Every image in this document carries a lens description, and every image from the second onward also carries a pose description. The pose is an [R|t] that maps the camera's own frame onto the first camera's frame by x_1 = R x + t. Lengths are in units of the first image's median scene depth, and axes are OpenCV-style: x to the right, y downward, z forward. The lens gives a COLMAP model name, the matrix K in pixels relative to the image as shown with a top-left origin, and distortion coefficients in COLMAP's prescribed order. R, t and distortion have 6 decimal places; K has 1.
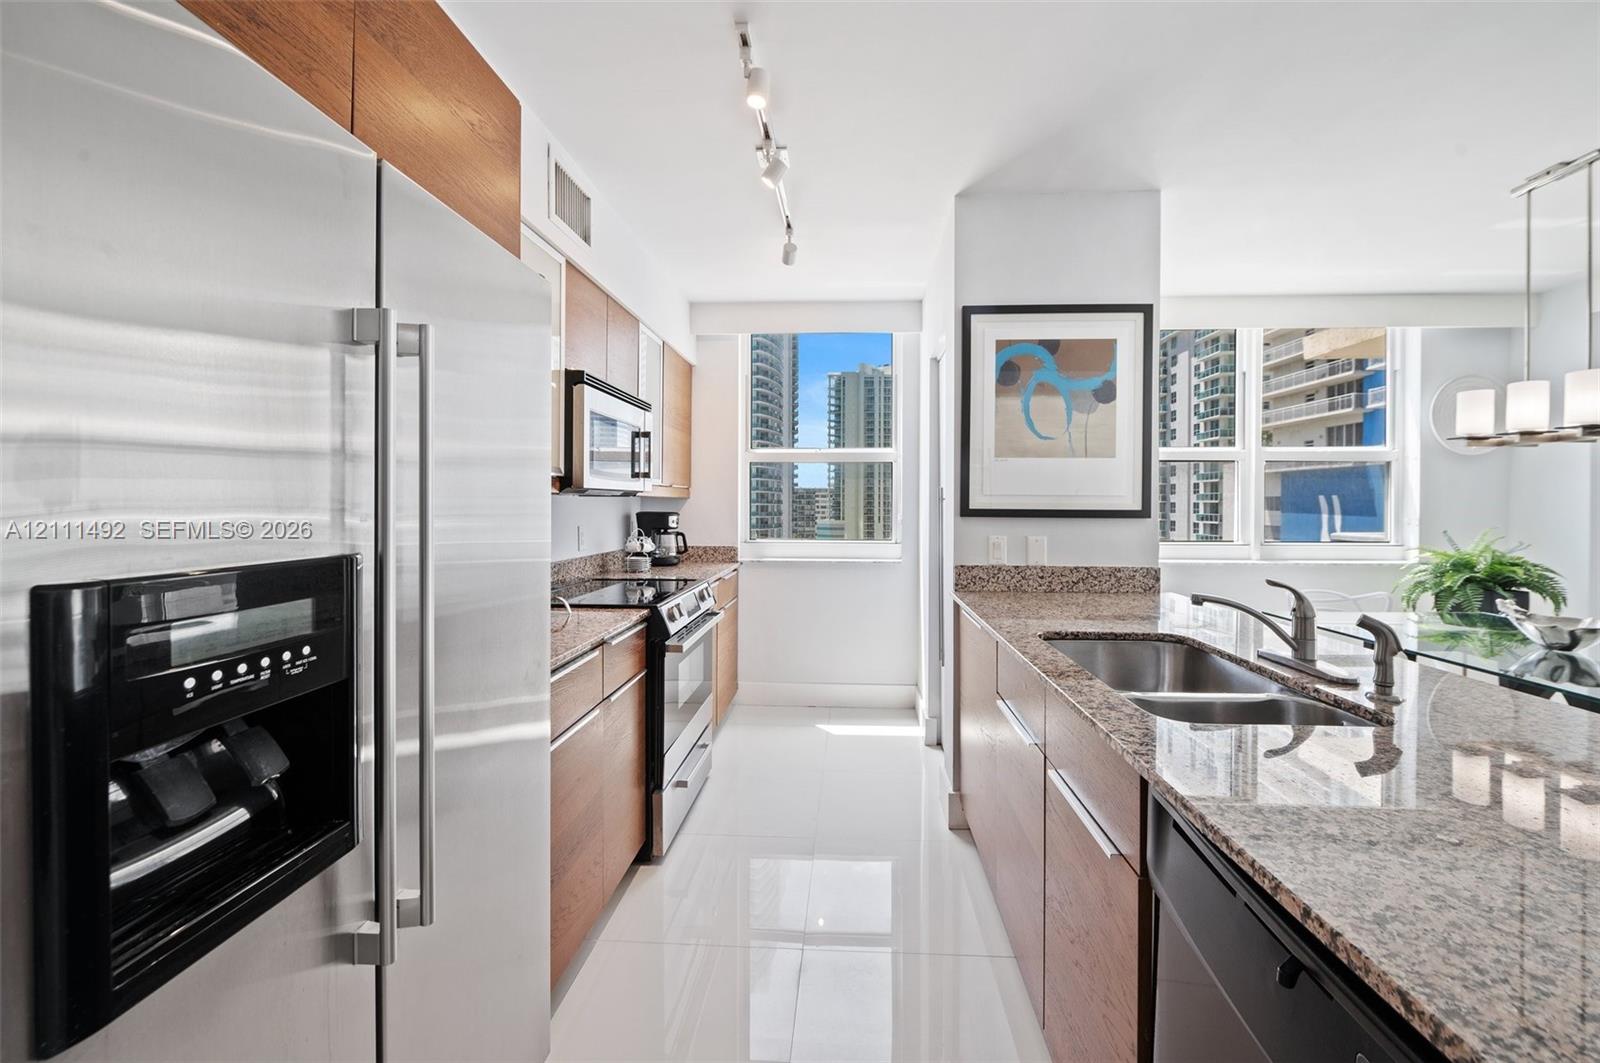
lens RADIAL K [[643.9, 0, 815.9], [0, 643.9, 507.4], [0, 0, 1]] dist [-0.007632, 0.000259]
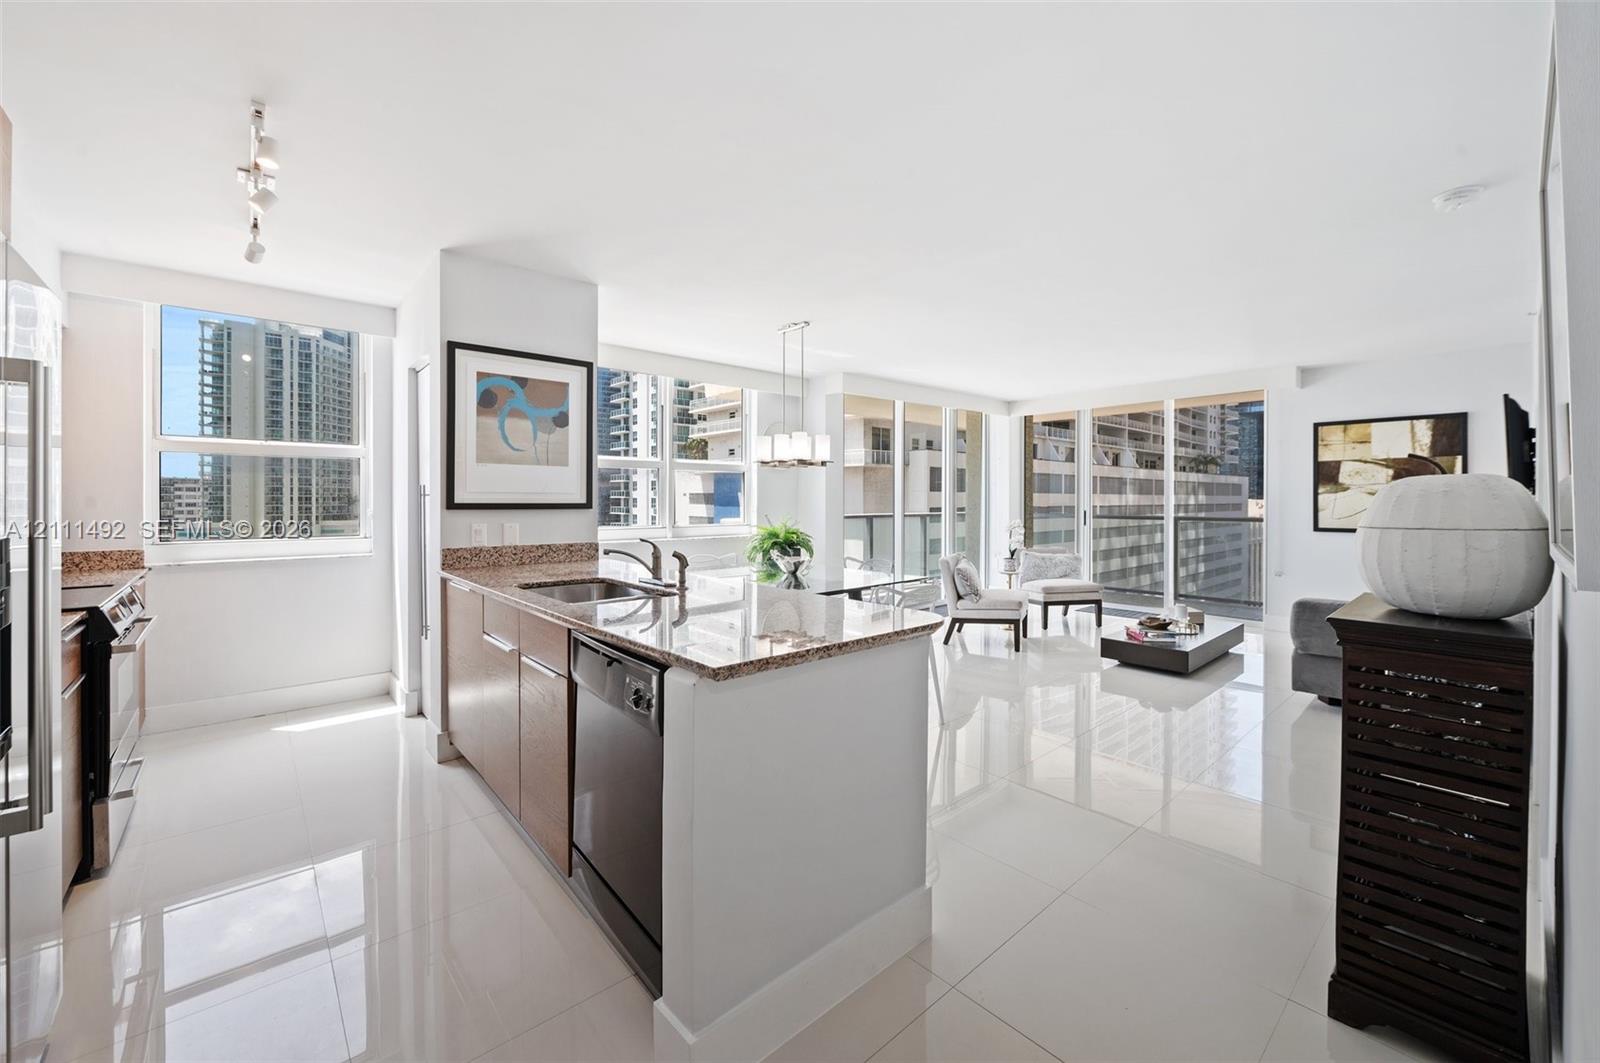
lens RADIAL K [[643.9, 0, 824.1], [0, 643.9, 500.7], [0, 0, 1]] dist [-0.007632, 0.000259]
pose [[0.701352, -0.003803, 0.712805, -0.148811], [0.006029, 0.999982, -0.000596, 0.002412], [-0.712790, 0.004716, 0.701362, -0.392545]]
